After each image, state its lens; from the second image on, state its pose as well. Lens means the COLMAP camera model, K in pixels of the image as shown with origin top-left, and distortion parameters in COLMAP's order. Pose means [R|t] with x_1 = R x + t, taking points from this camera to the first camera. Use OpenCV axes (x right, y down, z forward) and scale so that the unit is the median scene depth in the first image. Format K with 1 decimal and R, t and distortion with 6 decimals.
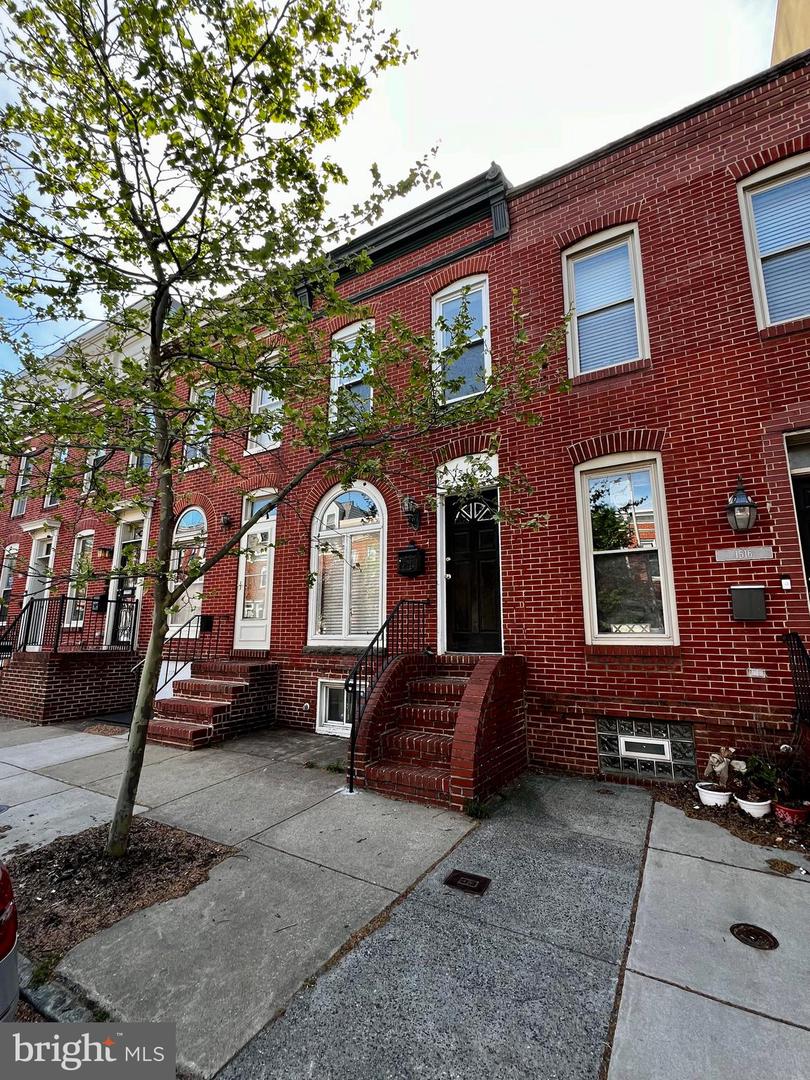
lens RADIAL K [[485.6, 0, 404.5], [0, 485.6, 540.4], [0, 0, 1]] dist [0.003510, -0.001506]
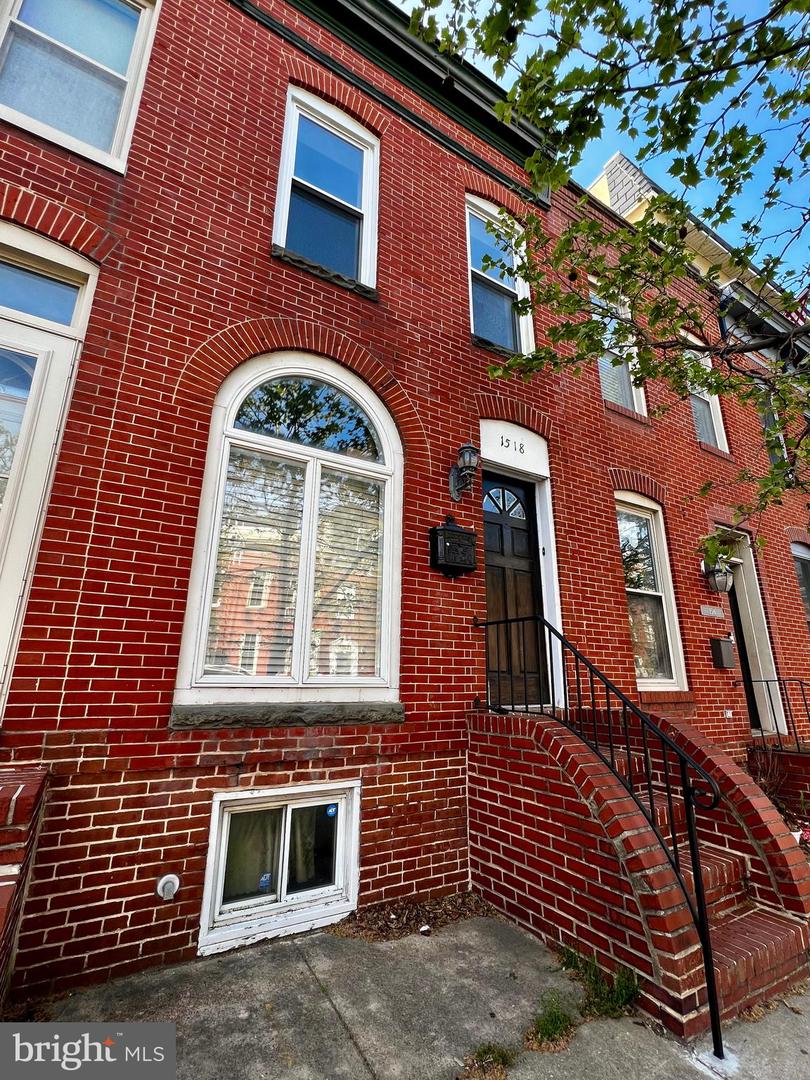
lens RADIAL K [[485.6, 0, 403.4], [0, 485.6, 545.8], [0, 0, 1]] dist [0.003510, -0.001506]
pose [[0.484621, 0.236040, 0.842275, -0.604876], [-0.175933, 0.969529, -0.170475, 0.177662], [-0.856849, -0.065568, 0.511381, 0.899880]]
